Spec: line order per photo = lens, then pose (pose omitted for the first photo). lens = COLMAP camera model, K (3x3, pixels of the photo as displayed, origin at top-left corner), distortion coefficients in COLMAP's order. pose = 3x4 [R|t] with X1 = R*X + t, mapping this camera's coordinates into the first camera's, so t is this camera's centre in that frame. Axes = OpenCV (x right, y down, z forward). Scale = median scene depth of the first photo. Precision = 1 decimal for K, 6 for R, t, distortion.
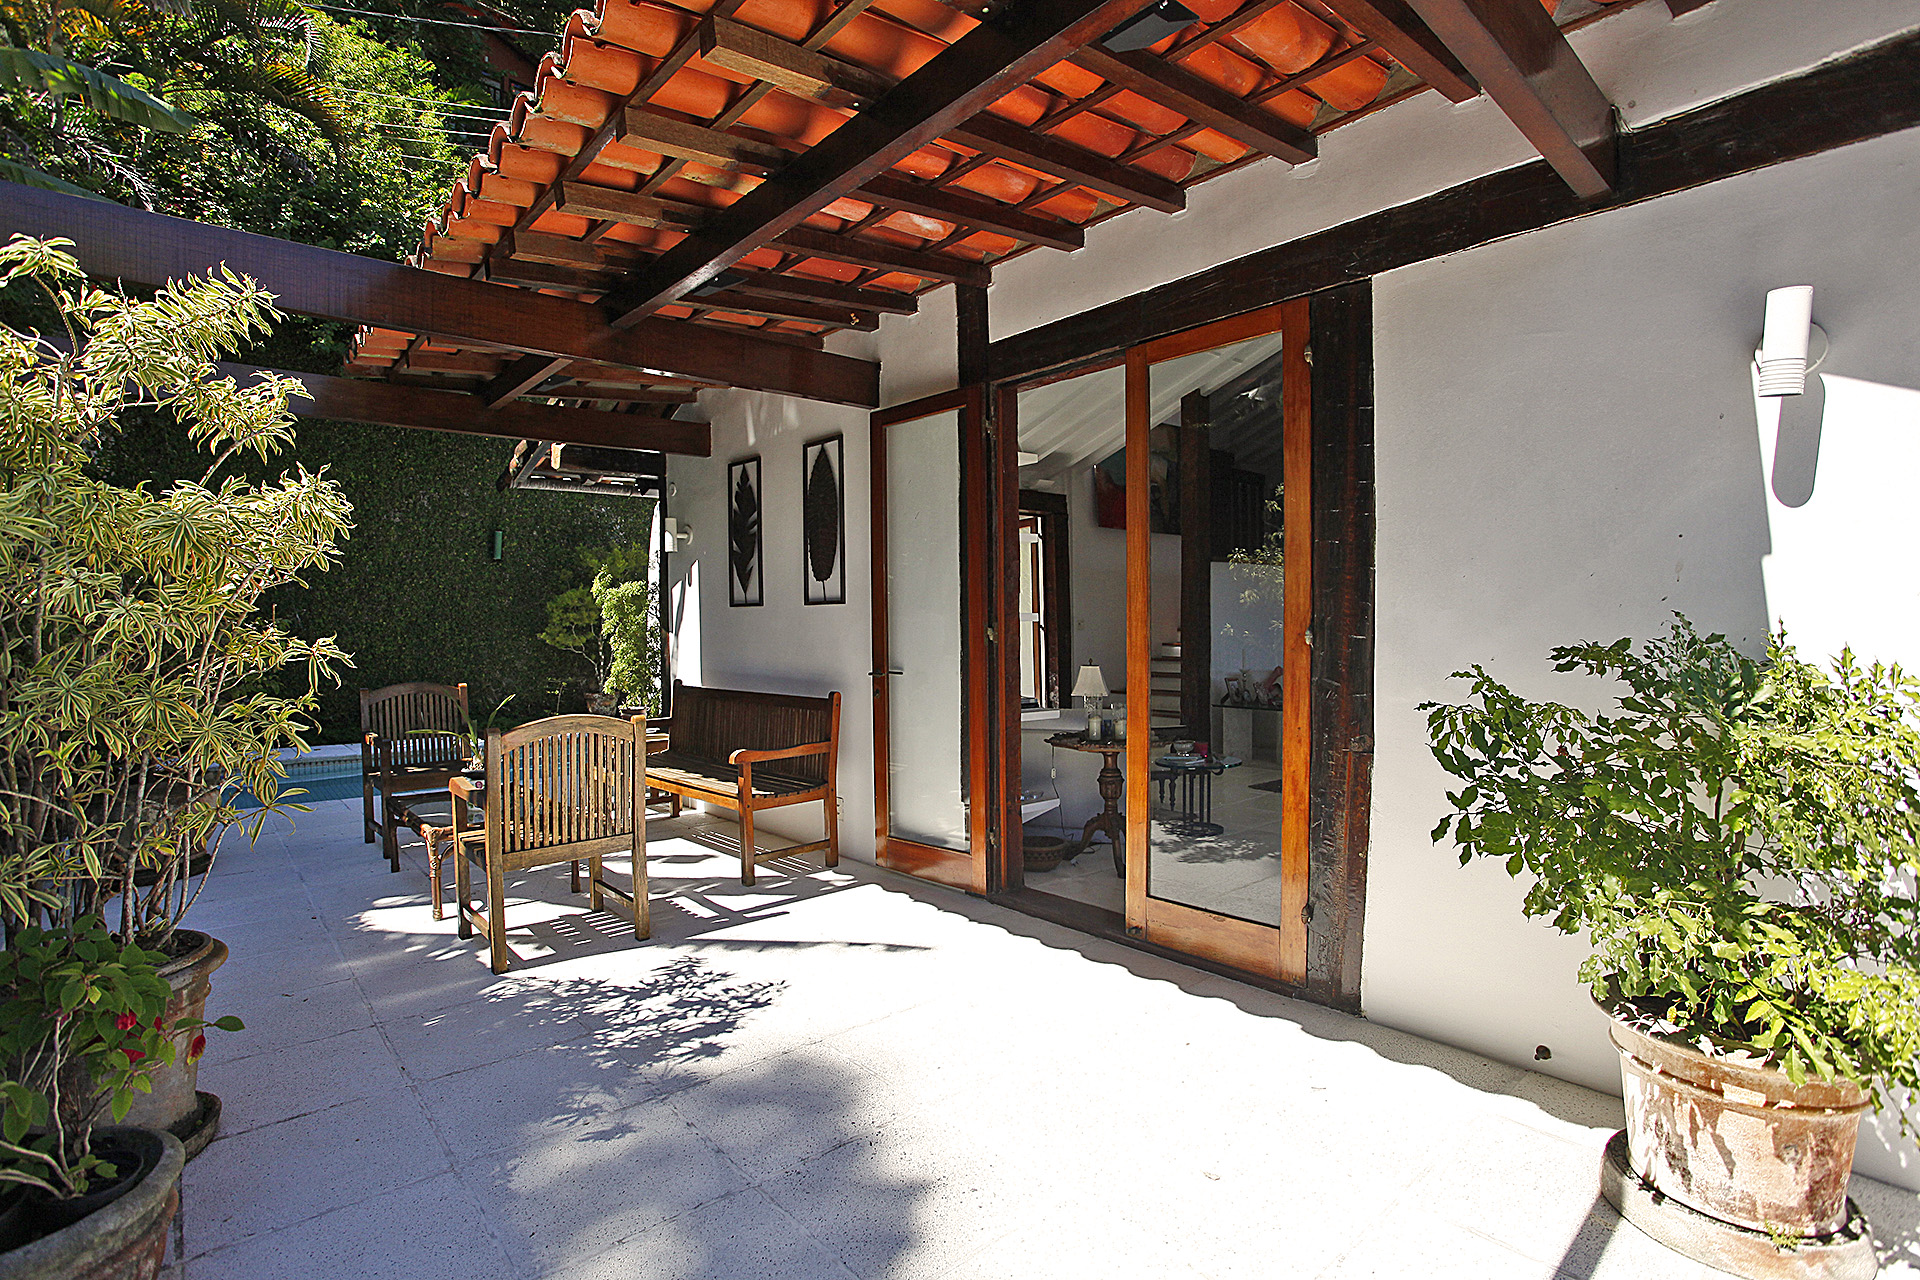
lens RADIAL K [[928.0, 0, 1008.8], [0, 928.0, 630.9], [0, 0, 1]] dist [-0.058938, 0.017625]
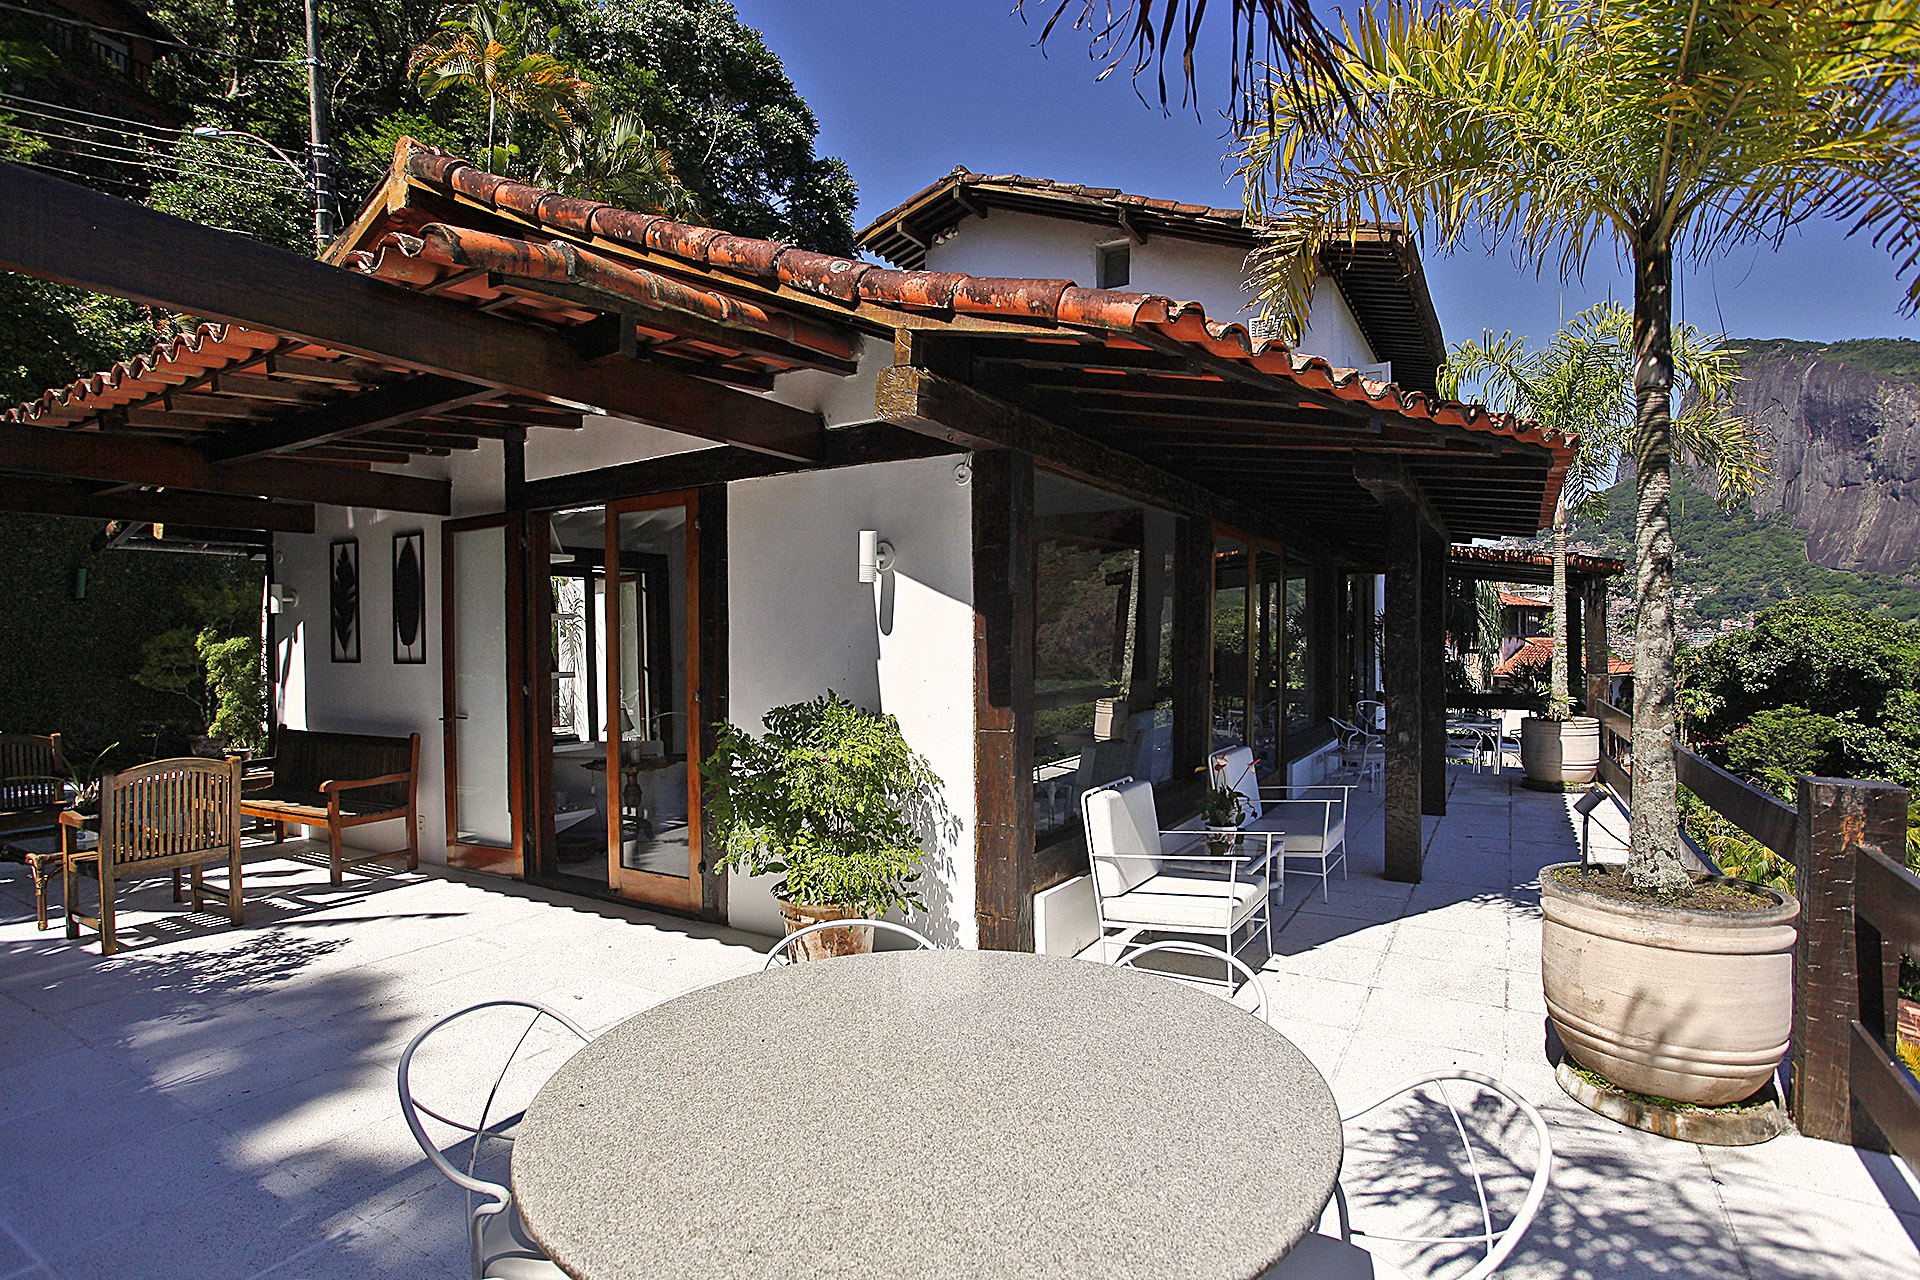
lens RADIAL K [[928.0, 0, 977.0], [0, 928.0, 633.9], [0, 0, 1]] dist [-0.058938, 0.017625]
pose [[0.959091, -0.000772, 0.283096, 0.229550], [0.006729, 0.999776, -0.020069, -0.046607], [-0.283017, 0.021153, 0.958882, -0.489344]]
